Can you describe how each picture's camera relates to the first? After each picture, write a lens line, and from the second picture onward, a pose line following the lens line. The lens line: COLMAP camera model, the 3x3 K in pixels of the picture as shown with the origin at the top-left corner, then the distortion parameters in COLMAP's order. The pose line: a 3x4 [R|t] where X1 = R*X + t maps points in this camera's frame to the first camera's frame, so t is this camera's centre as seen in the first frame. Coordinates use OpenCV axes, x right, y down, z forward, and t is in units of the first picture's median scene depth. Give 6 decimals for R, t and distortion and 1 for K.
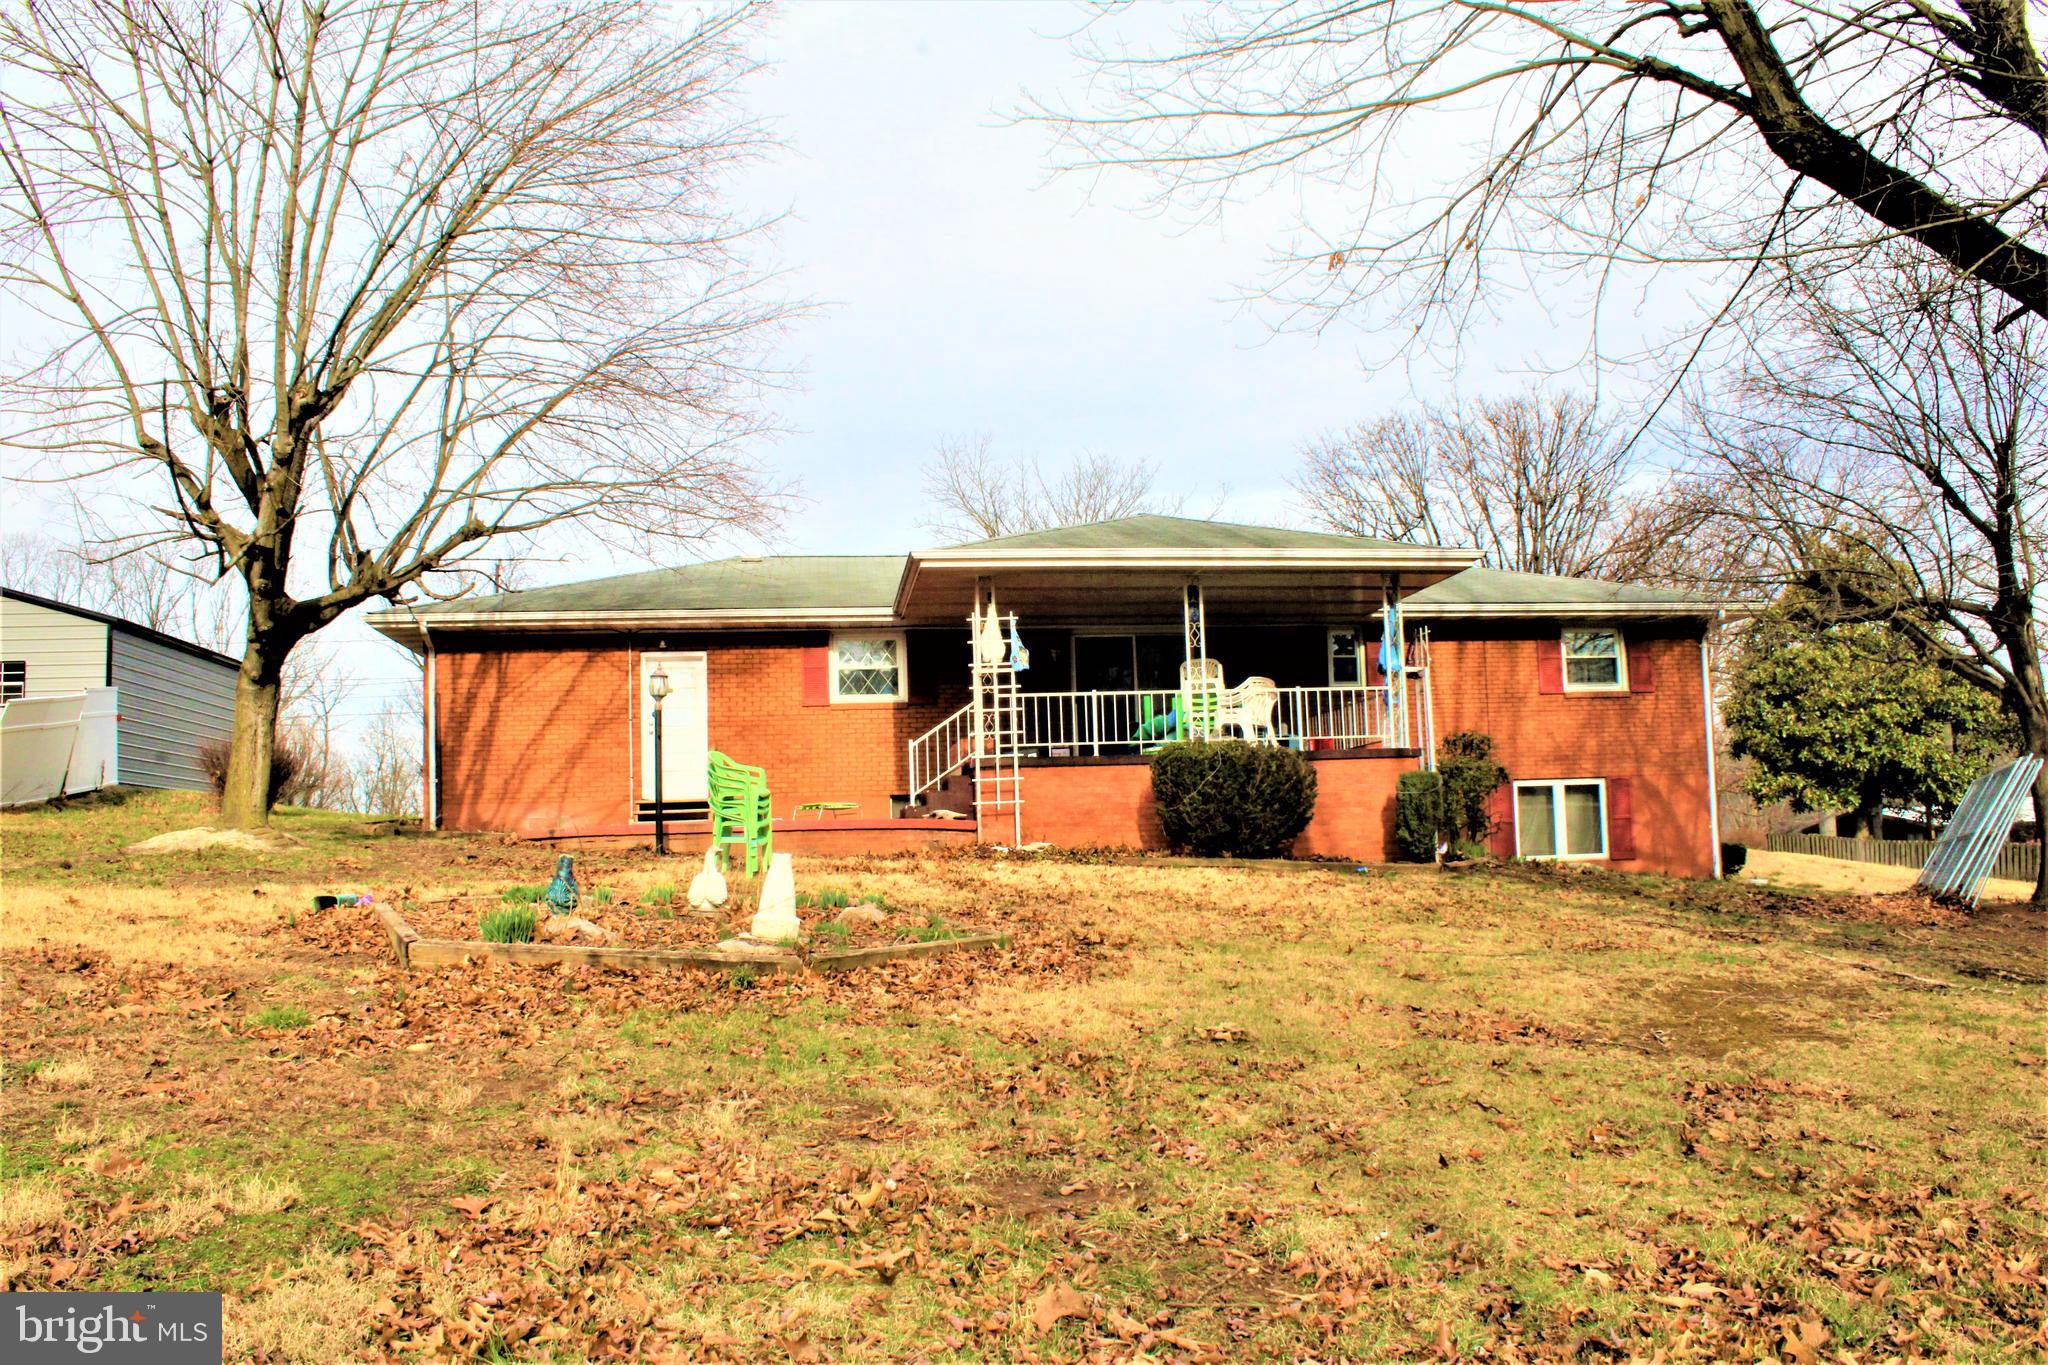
lens RADIAL K [[1707.3, 0, 1023.3], [0, 1707.3, 728.1], [0, 0, 1]] dist [-0.191297, 0.198464]
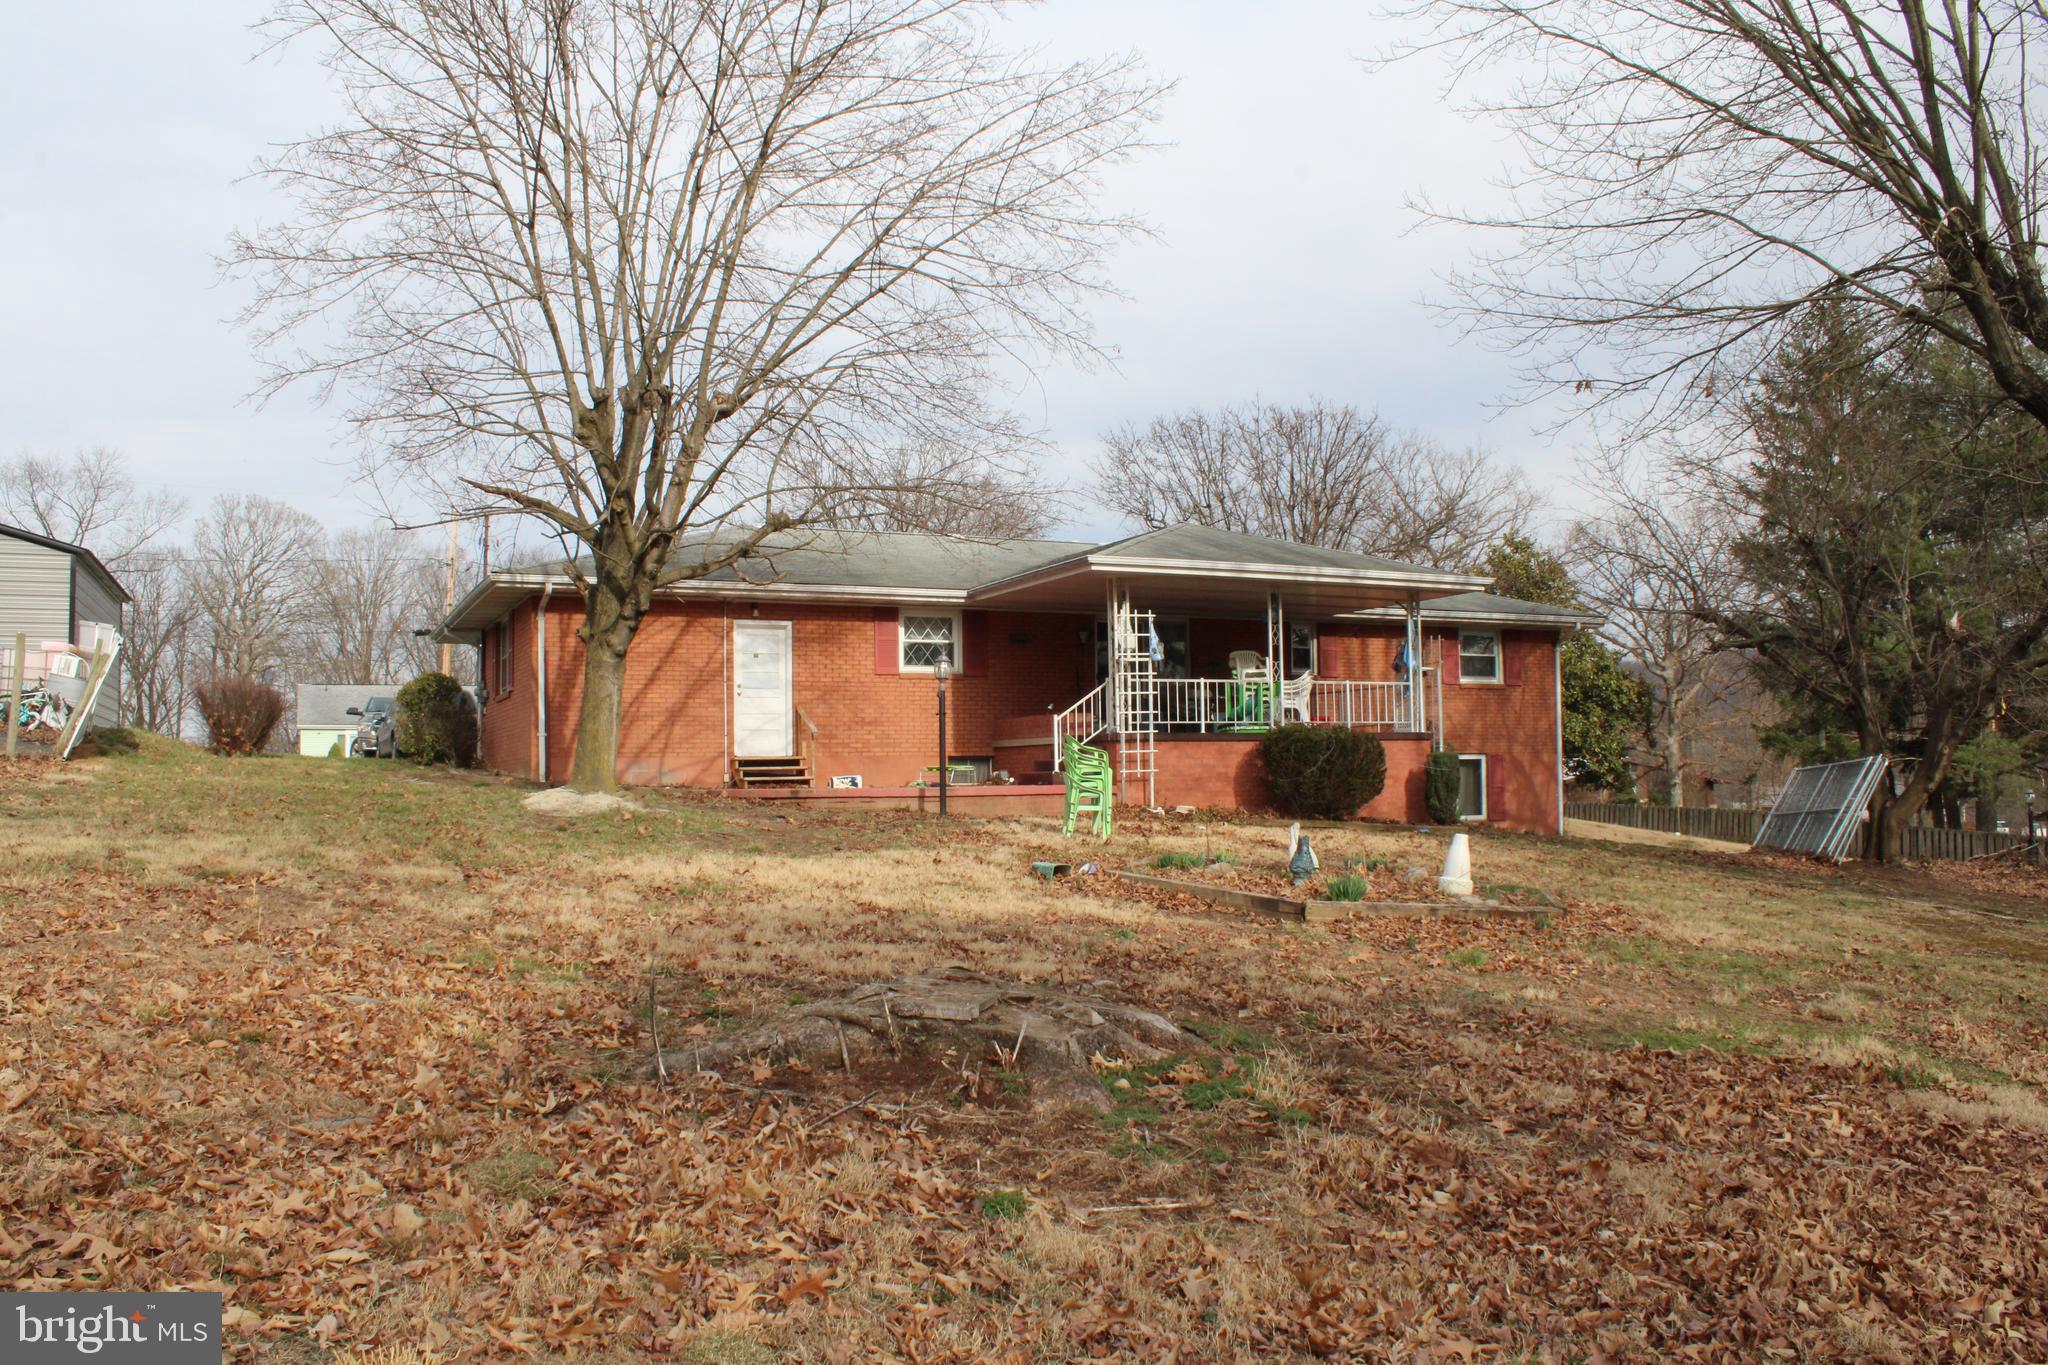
lens RADIAL K [[1707.3, 0, 1023.3], [0, 1707.3, 728.1], [0, 0, 1]] dist [-0.191297, 0.198464]
pose [[0.955298, 0.027268, 0.294384, -0.418302], [-0.038781, 0.998691, 0.033340, -0.021408], [-0.293090, -0.043266, 0.955106, -0.103486]]
